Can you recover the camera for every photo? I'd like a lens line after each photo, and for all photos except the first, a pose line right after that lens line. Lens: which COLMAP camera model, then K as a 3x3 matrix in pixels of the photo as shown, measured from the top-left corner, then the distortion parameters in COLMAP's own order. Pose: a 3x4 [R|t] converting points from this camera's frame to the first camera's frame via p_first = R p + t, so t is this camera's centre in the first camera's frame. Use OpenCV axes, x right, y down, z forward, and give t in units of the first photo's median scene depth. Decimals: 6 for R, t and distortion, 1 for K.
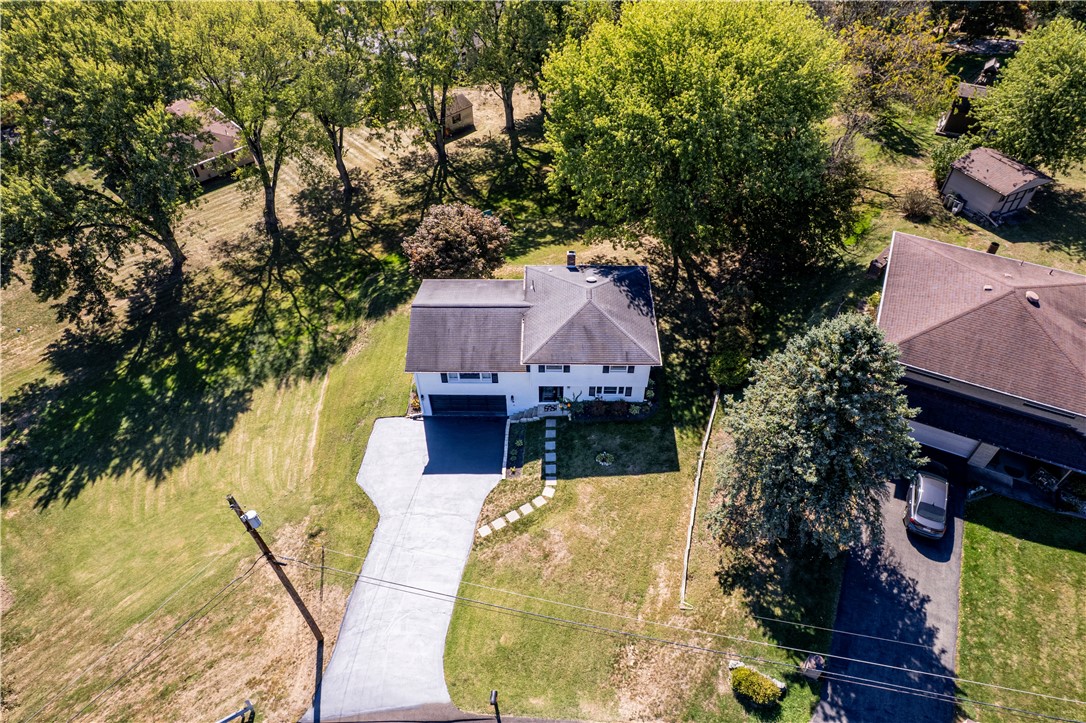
lens RADIAL K [[705.1, 0, 543.0], [0, 705.1, 361.5], [0, 0, 1]] dist [-0.096362, 0.084957]
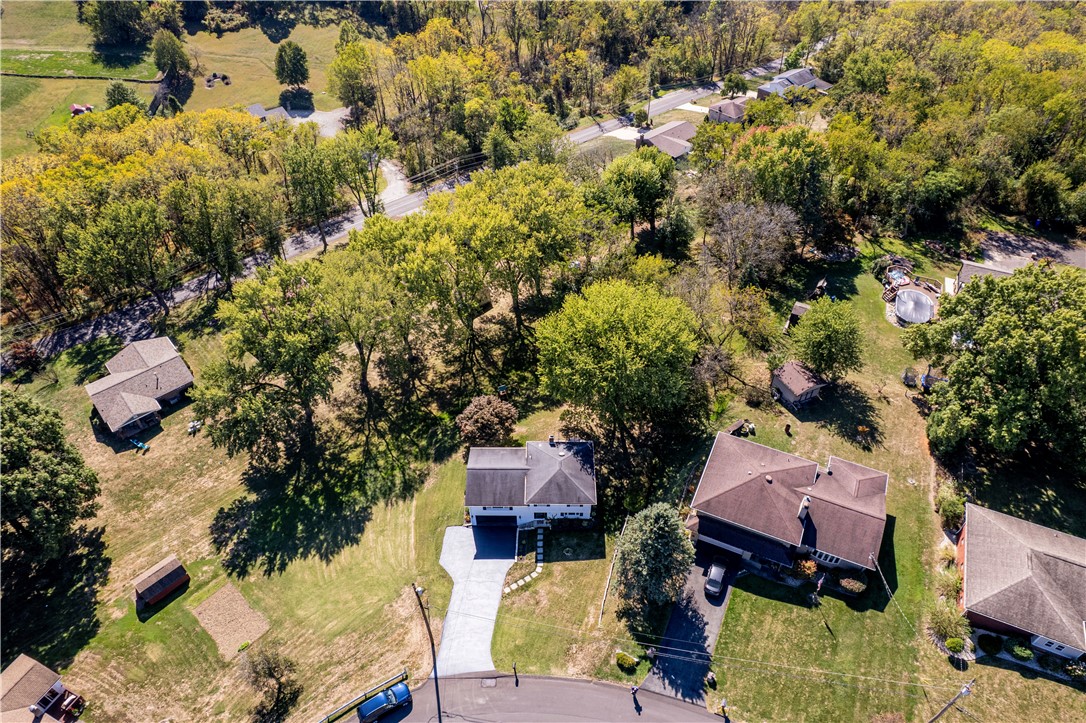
lens RADIAL K [[685.7, 0, 543.0], [0, 685.7, 361.5], [0, 0, 1]] dist [-0.068099, -0.000830]
pose [[0.999997, -0.001805, 0.001791, 0.014704], [0.001902, 0.998437, -0.055850, -0.246722], [-0.001687, 0.055853, 0.998438, -0.800603]]
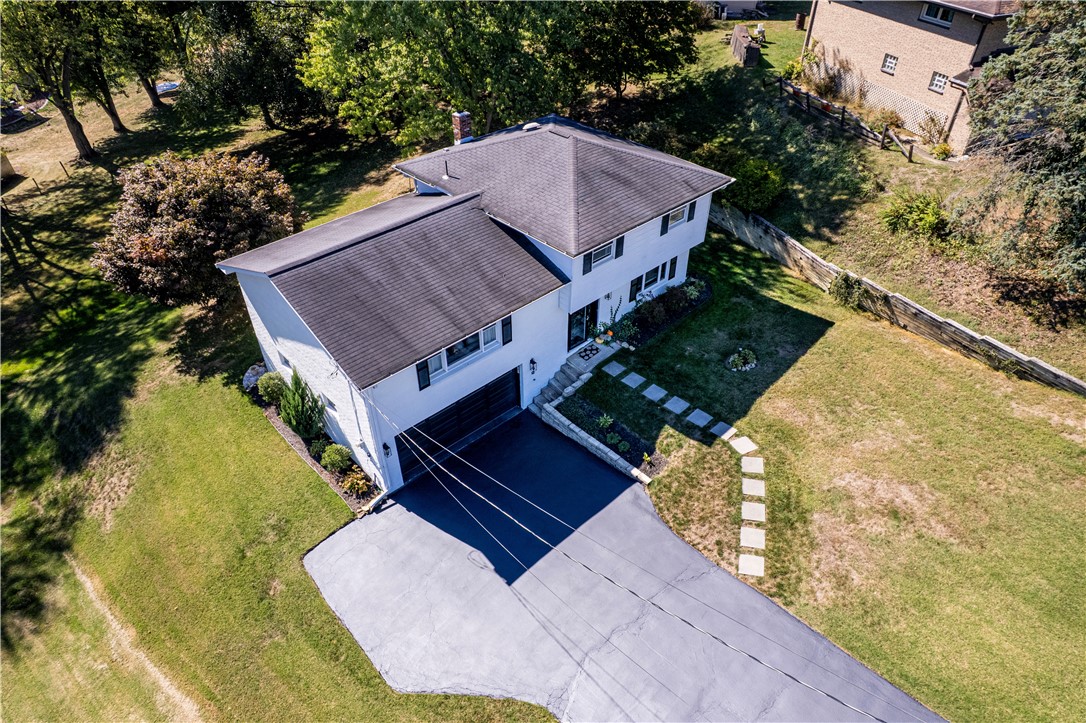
lens RADIAL K [[705.1, 0, 543.0], [0, 705.1, 361.5], [0, 0, 1]] dist [-0.096362, 0.084957]
pose [[0.720256, -0.431692, 0.543023, -0.301729], [0.492278, 0.869592, 0.038360, 0.032069], [-0.488768, 0.239689, 0.838841, 0.526362]]
